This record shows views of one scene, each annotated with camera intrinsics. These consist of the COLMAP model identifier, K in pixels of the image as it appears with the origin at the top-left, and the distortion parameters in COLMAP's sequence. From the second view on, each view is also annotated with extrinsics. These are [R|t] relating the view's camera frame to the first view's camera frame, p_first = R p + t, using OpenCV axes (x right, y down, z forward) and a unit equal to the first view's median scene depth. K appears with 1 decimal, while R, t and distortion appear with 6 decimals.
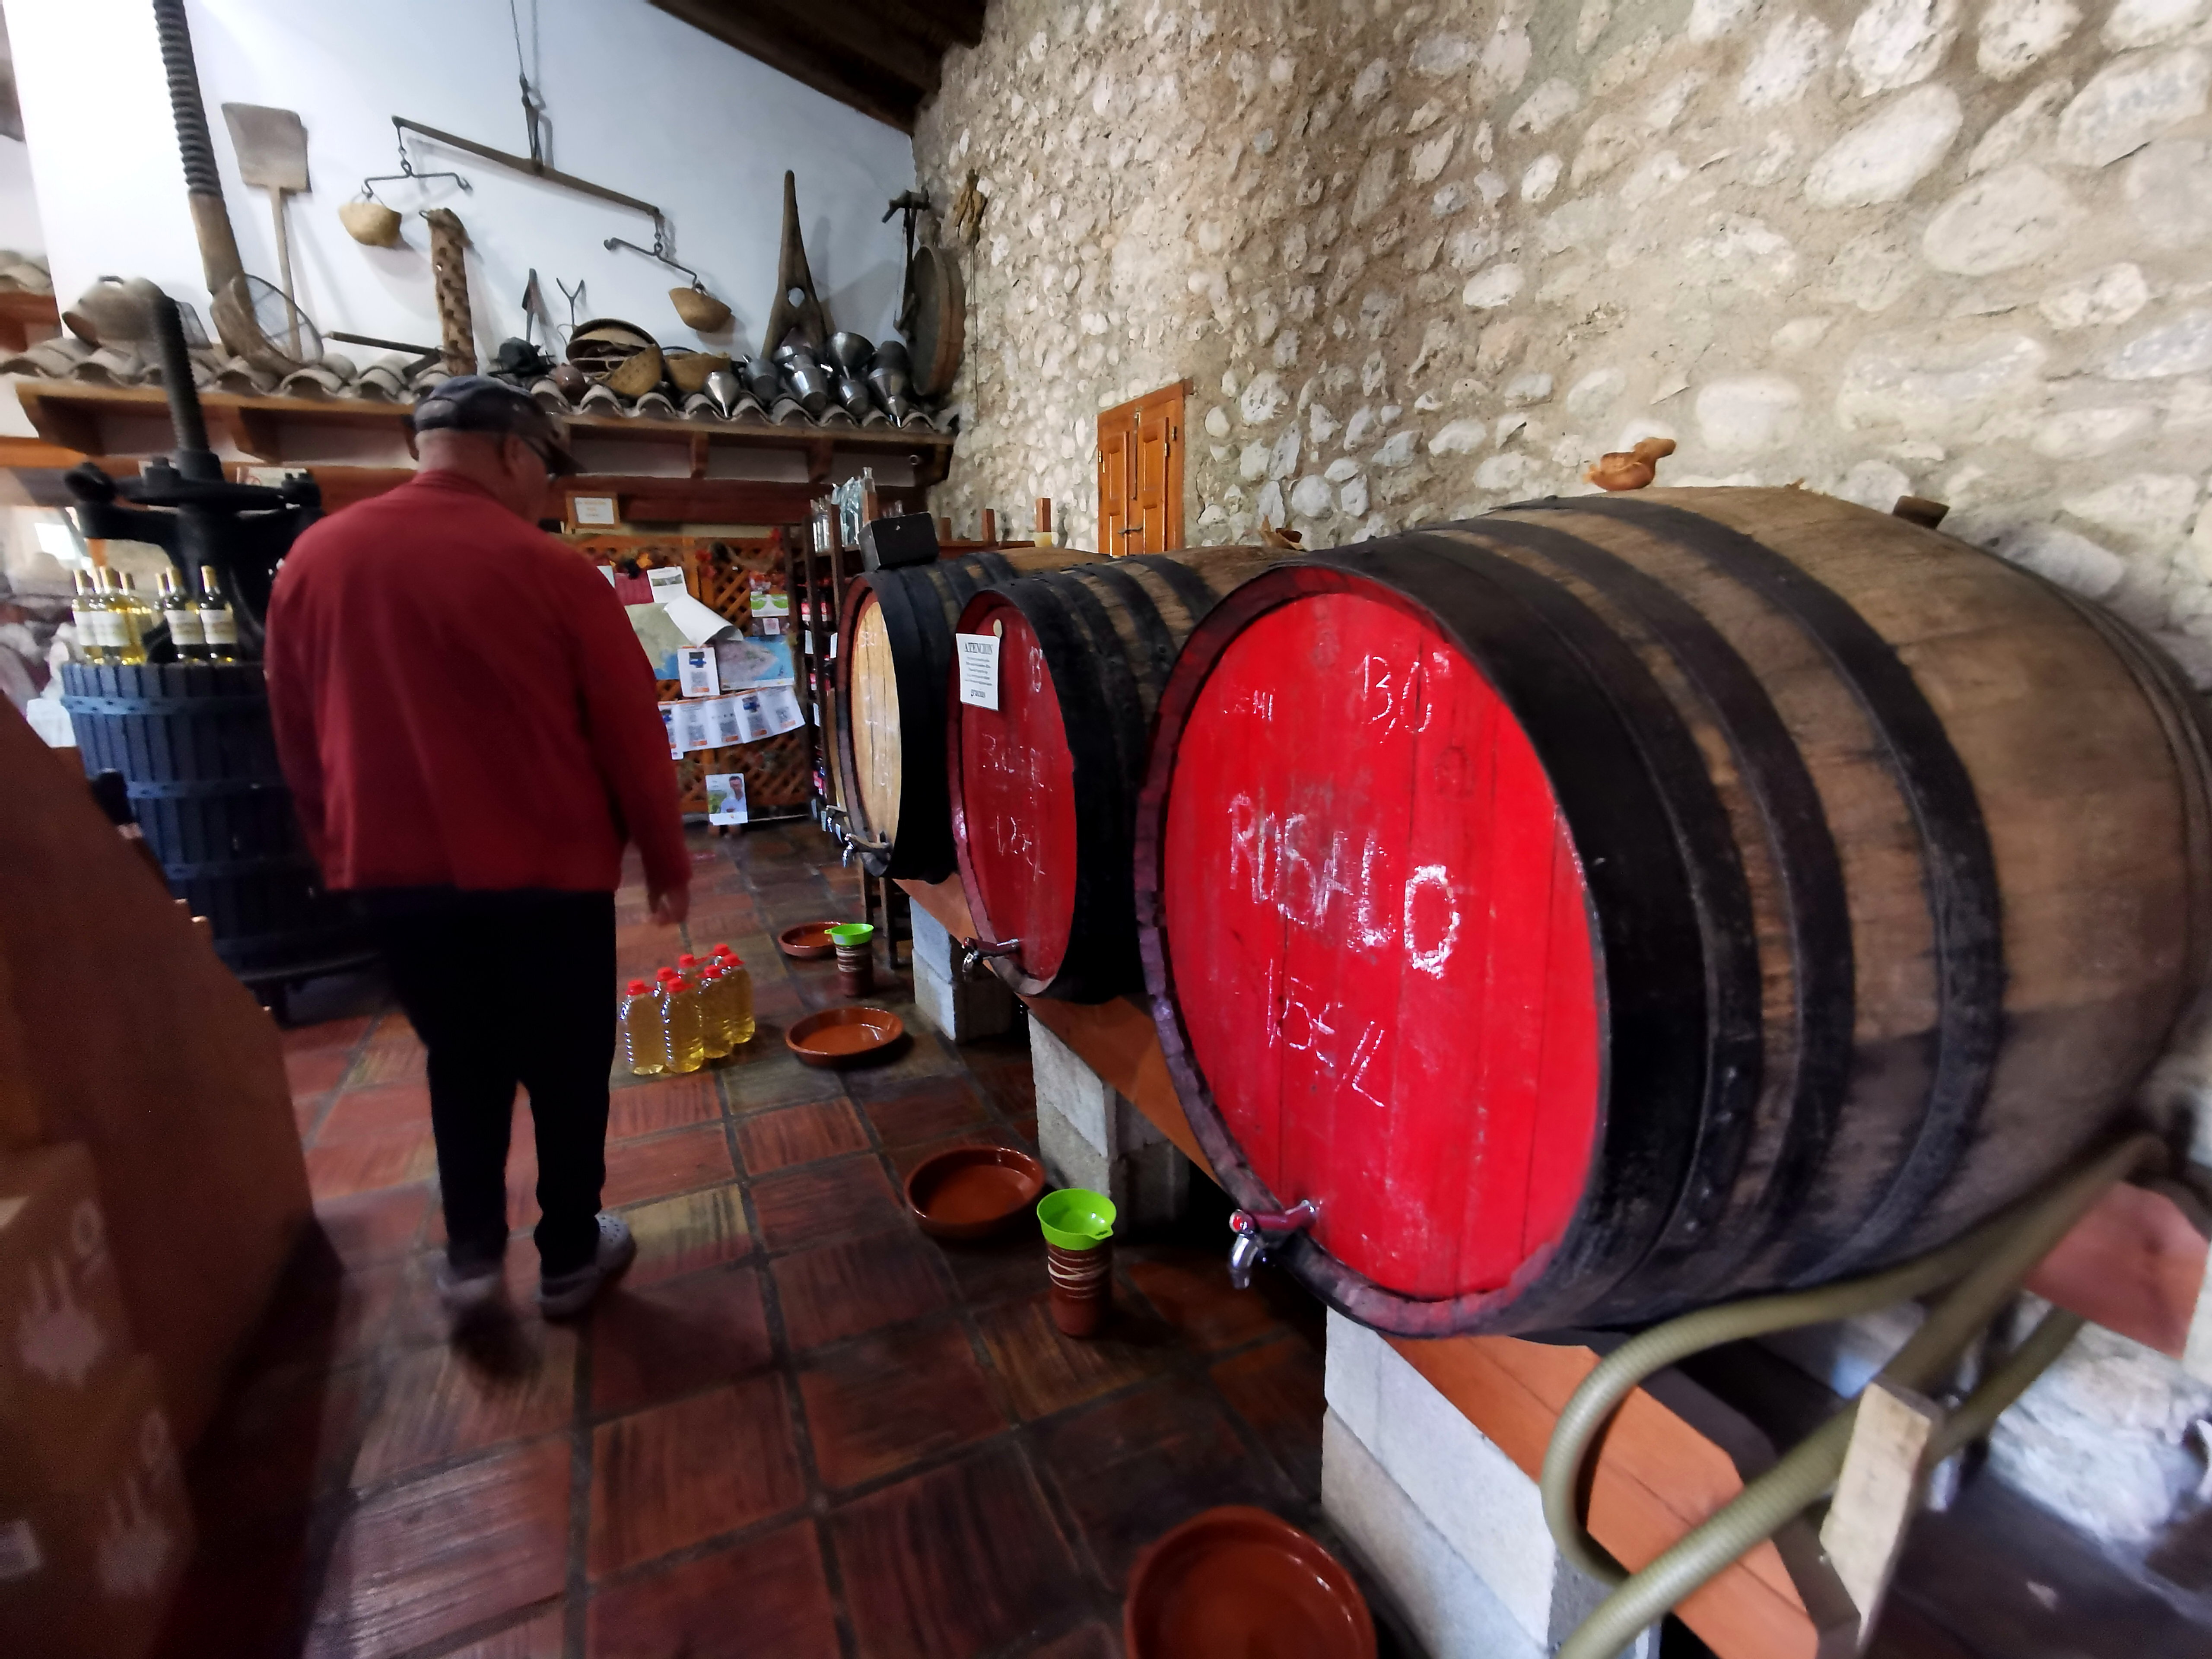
lens RADIAL K [[1015.4, 0, 1106.0], [0, 1015.4, 829.5], [0, 0, 1]] dist [-0.000835, 0.012777]
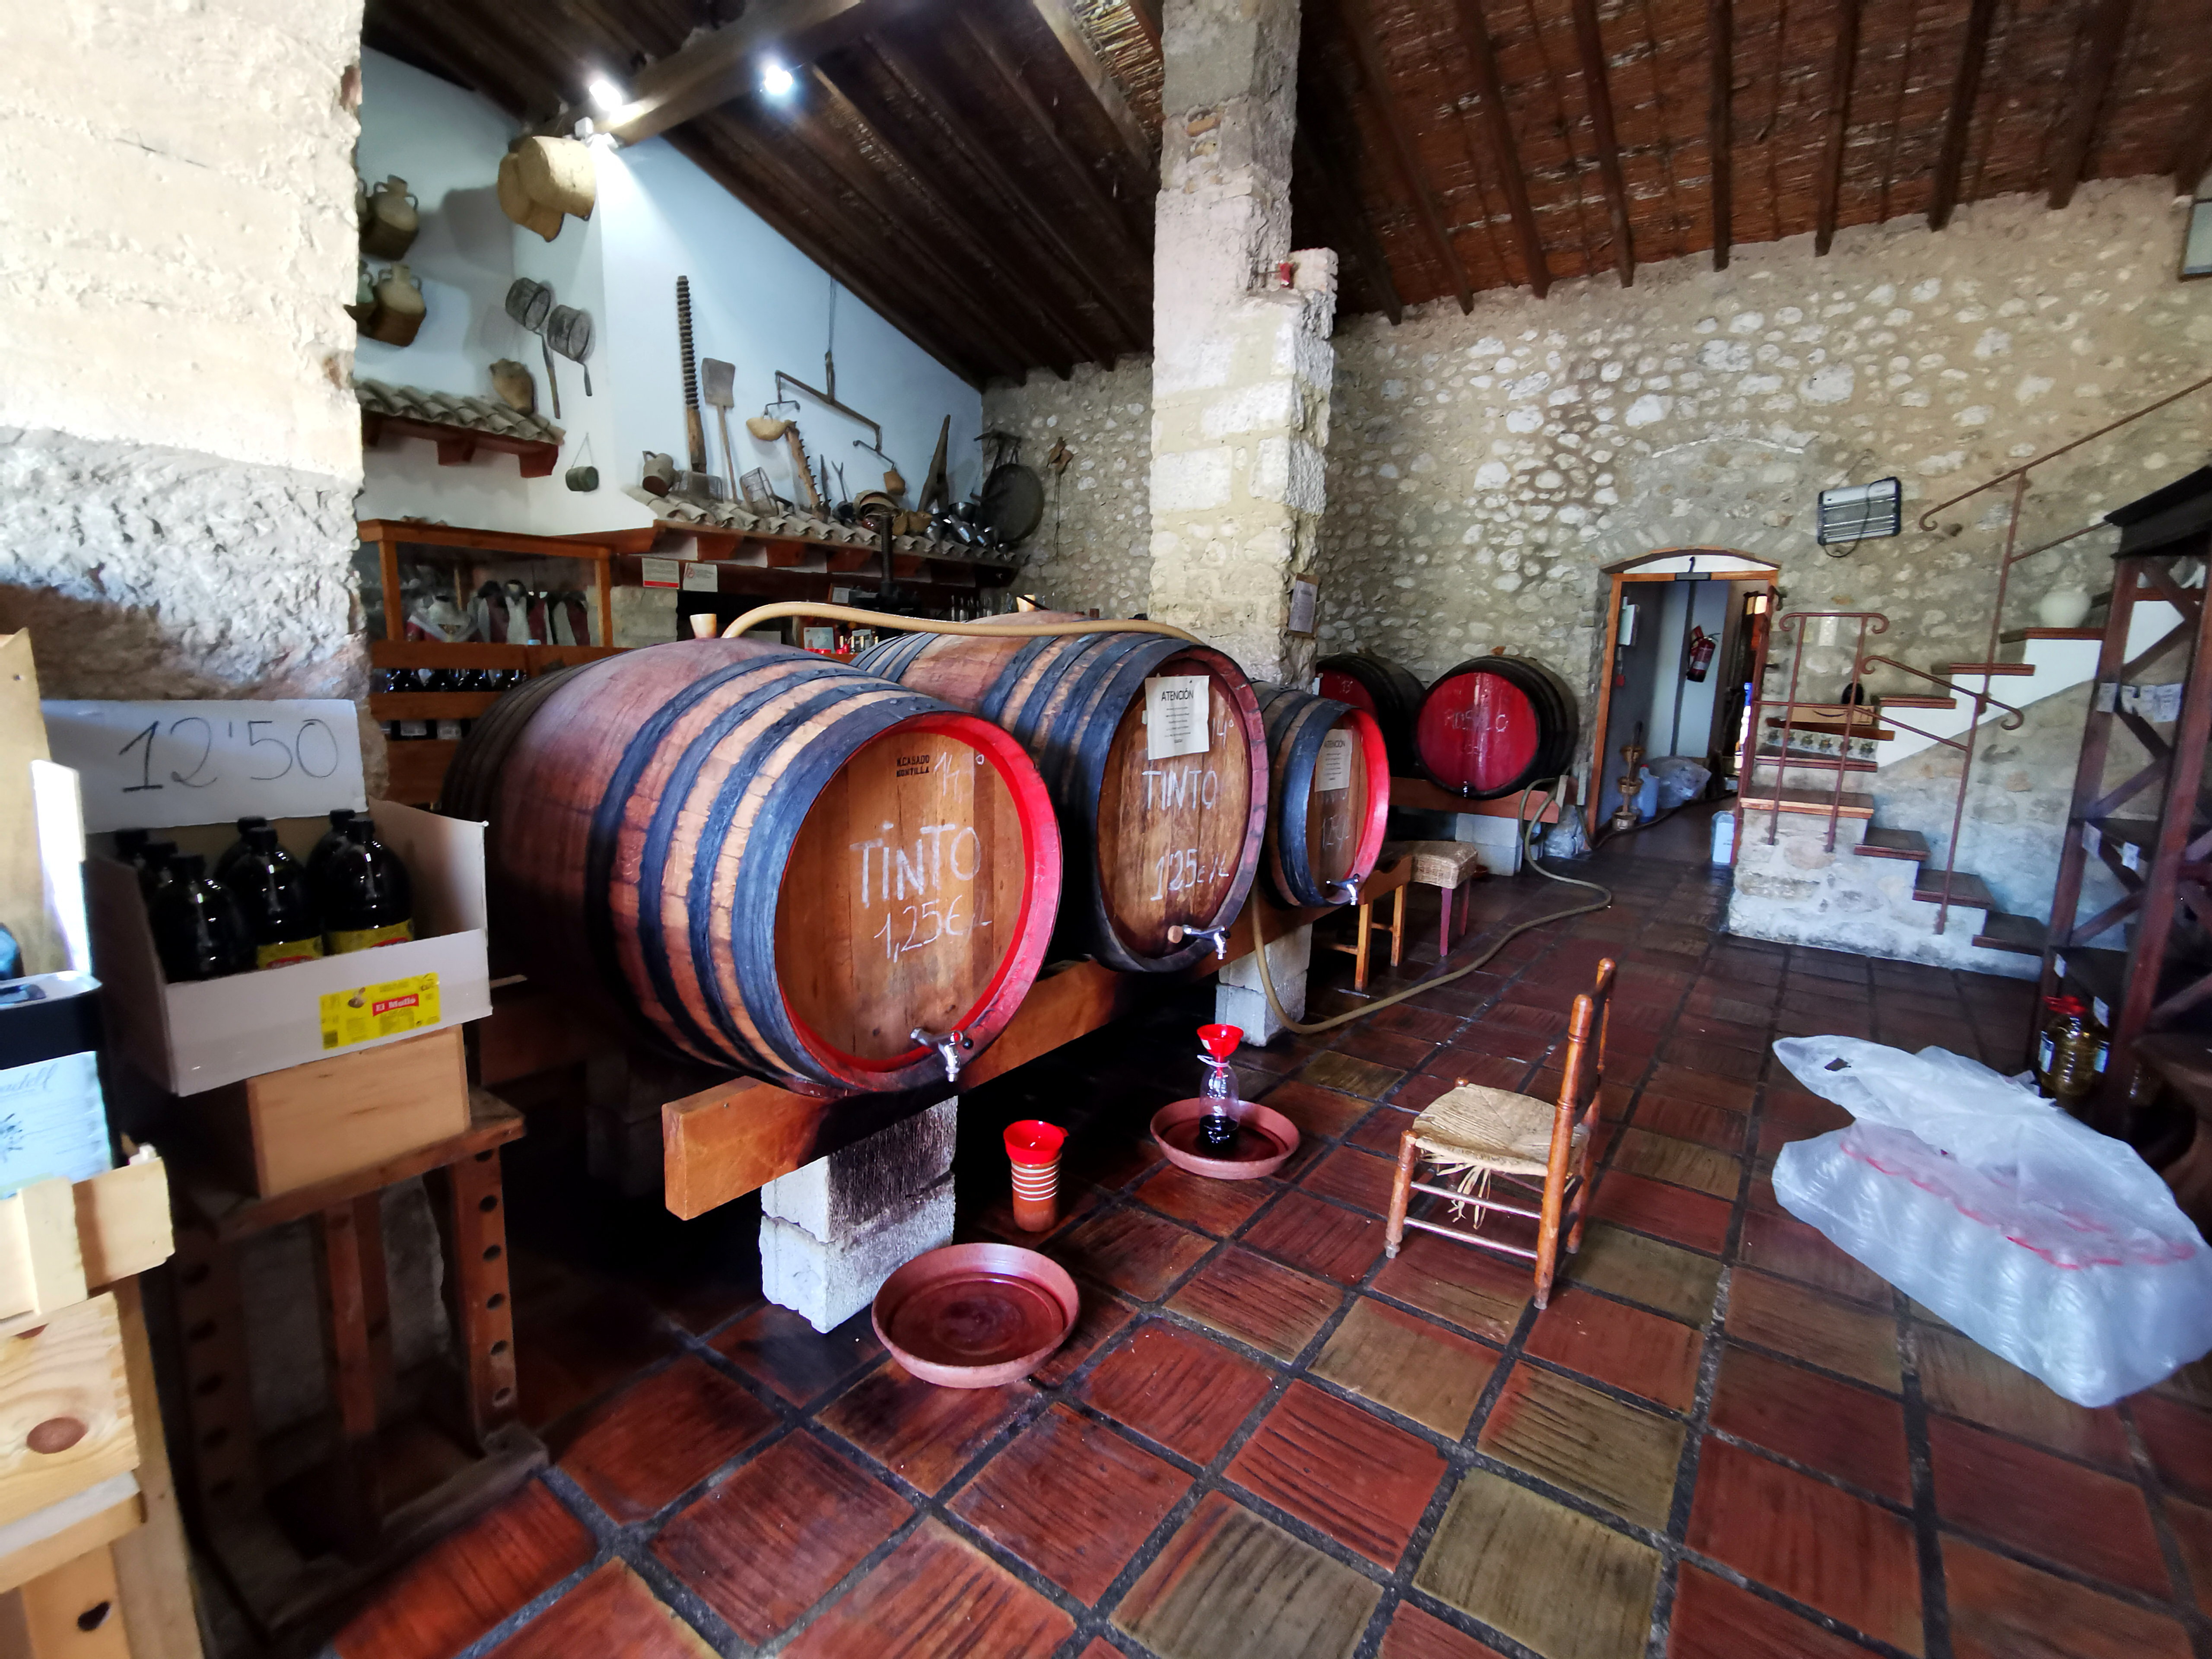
lens RADIAL K [[1015.4, 0, 1106.0], [0, 1015.4, 829.5], [0, 0, 1]] dist [-0.000835, 0.012777]
pose [[0.870577, -0.048213, 0.489665, -1.832319], [0.069932, 0.997209, -0.026145, 0.273435], [-0.487038, 0.057004, 0.871519, -1.213845]]
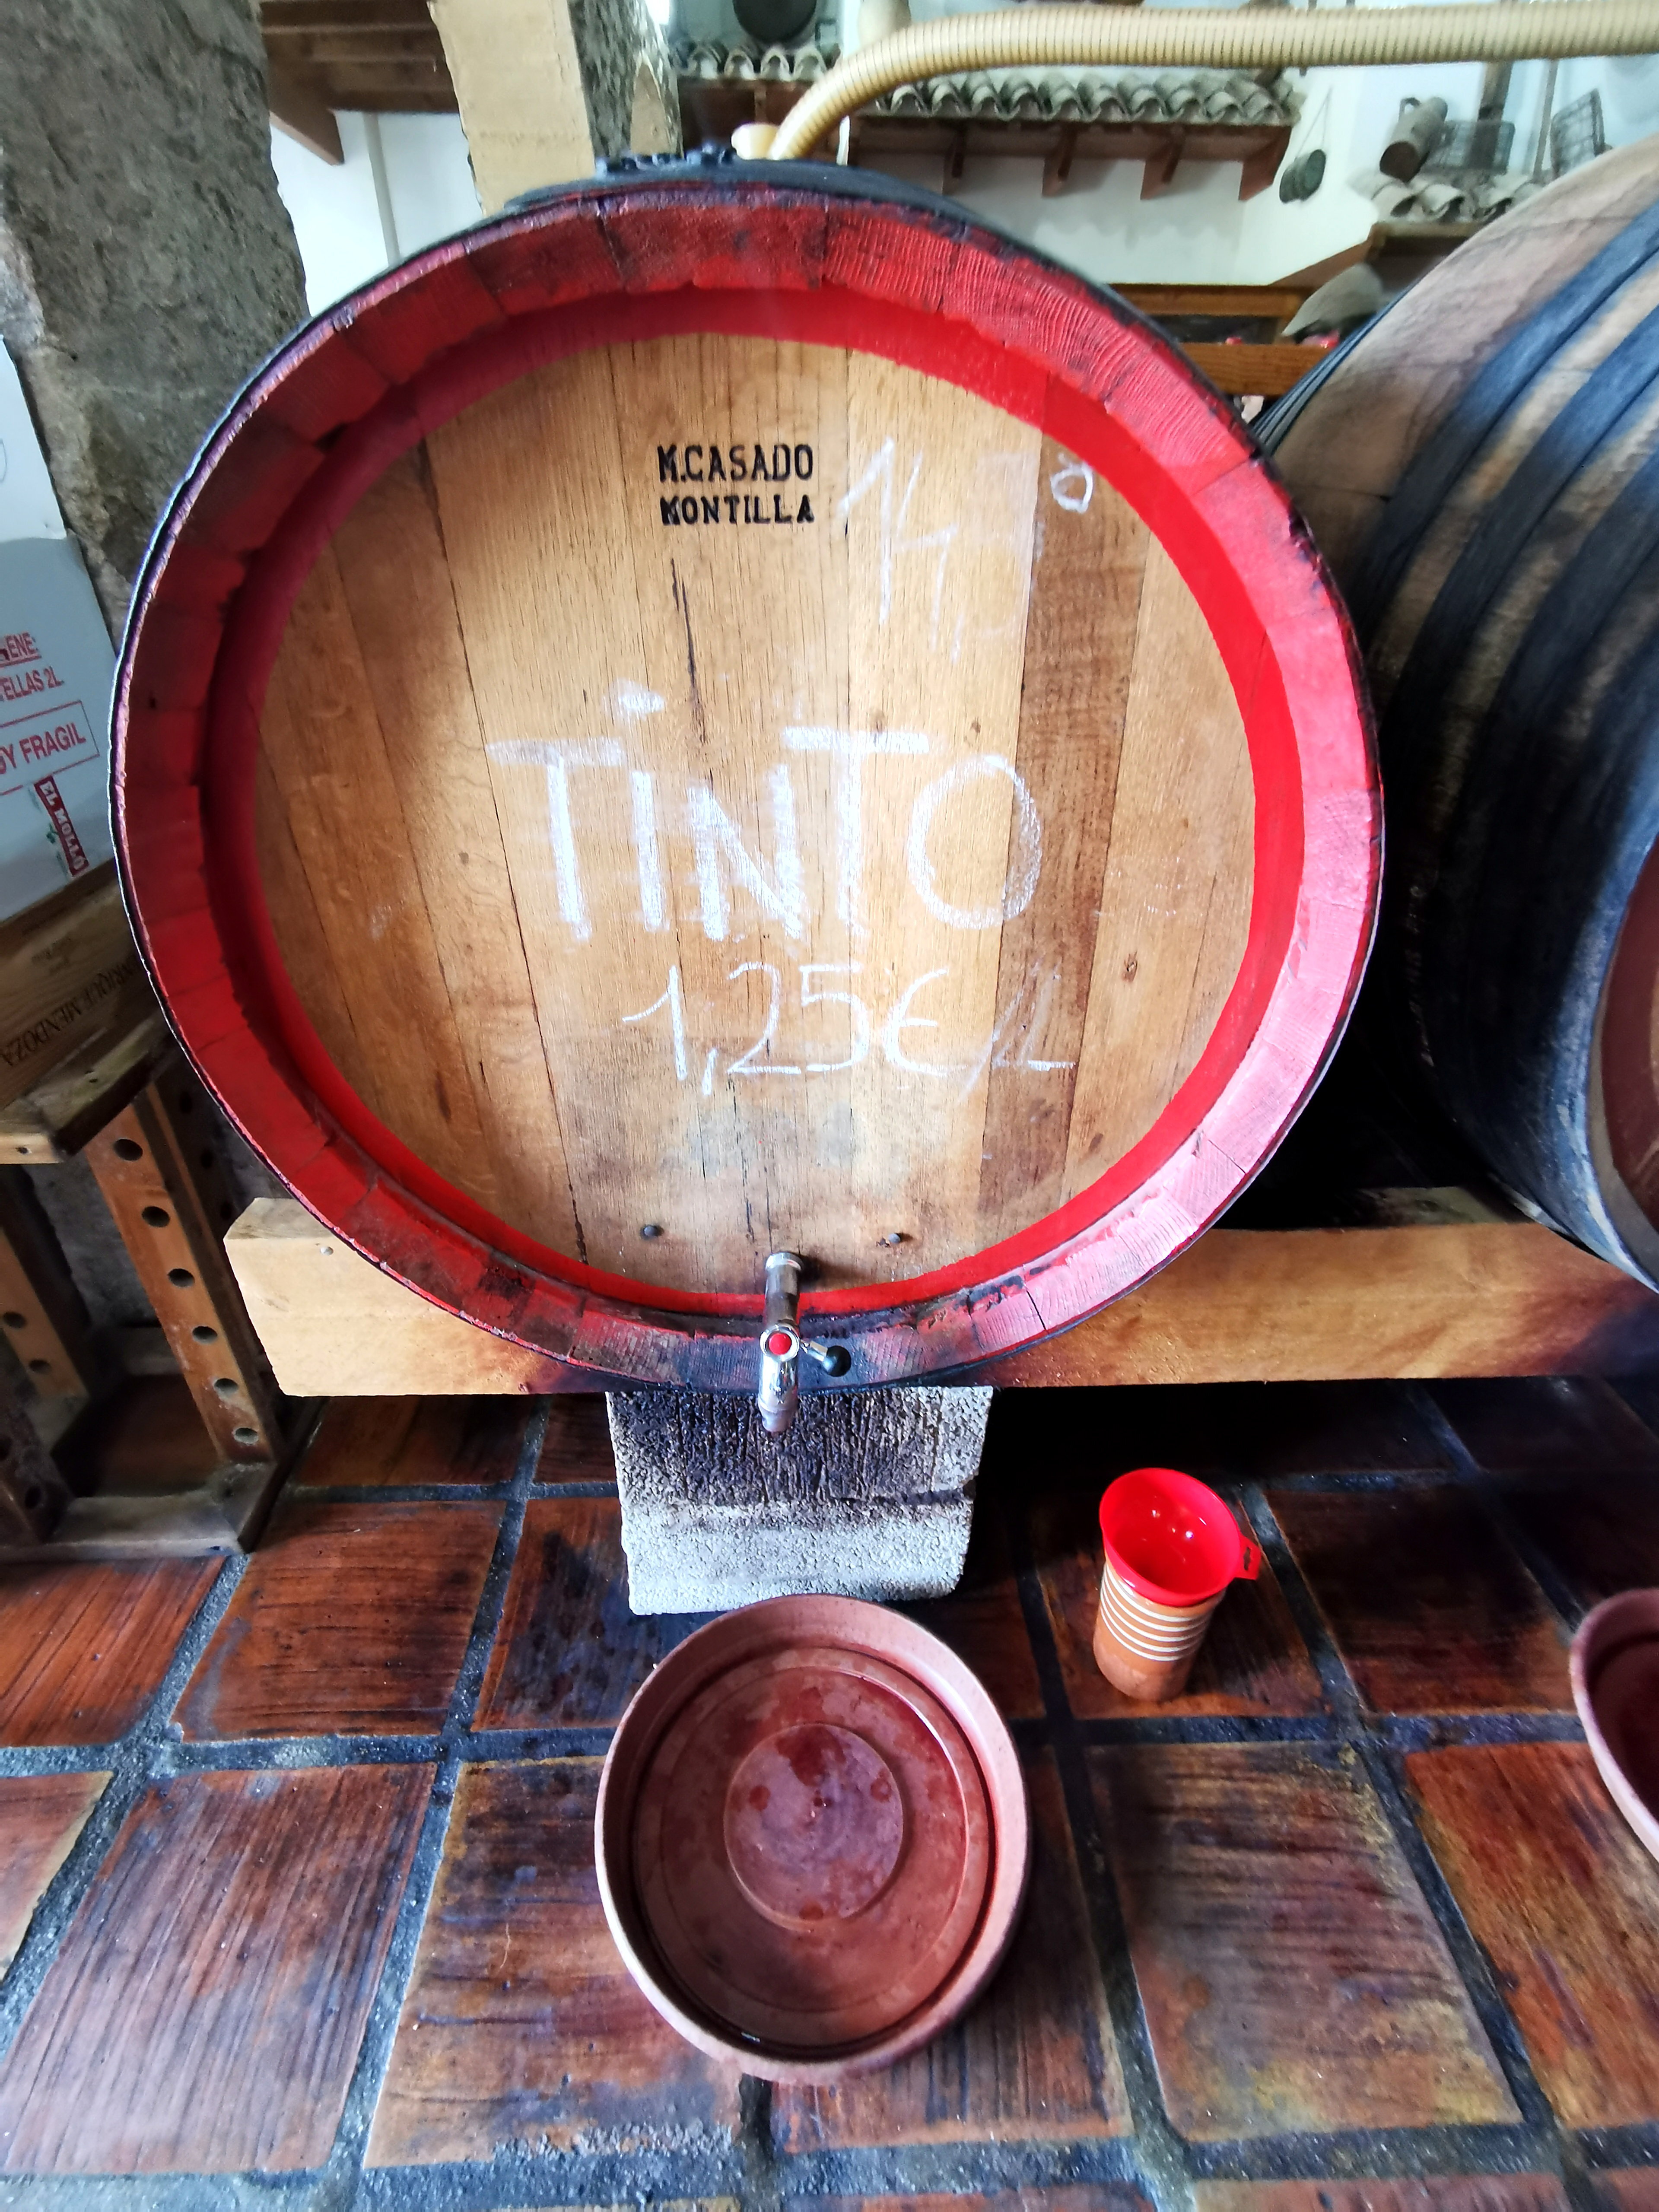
lens RADIAL K [[1021.1, 0, 829.5], [0, 1021.1, 1106.0], [0, 0, 1]] dist [-0.021172, 0.015985]
pose [[0.920538, 0.224494, -0.319707, -1.467960], [-0.108772, 0.933319, 0.342175, 0.241757], [0.375205, -0.280210, 0.883574, -0.697108]]
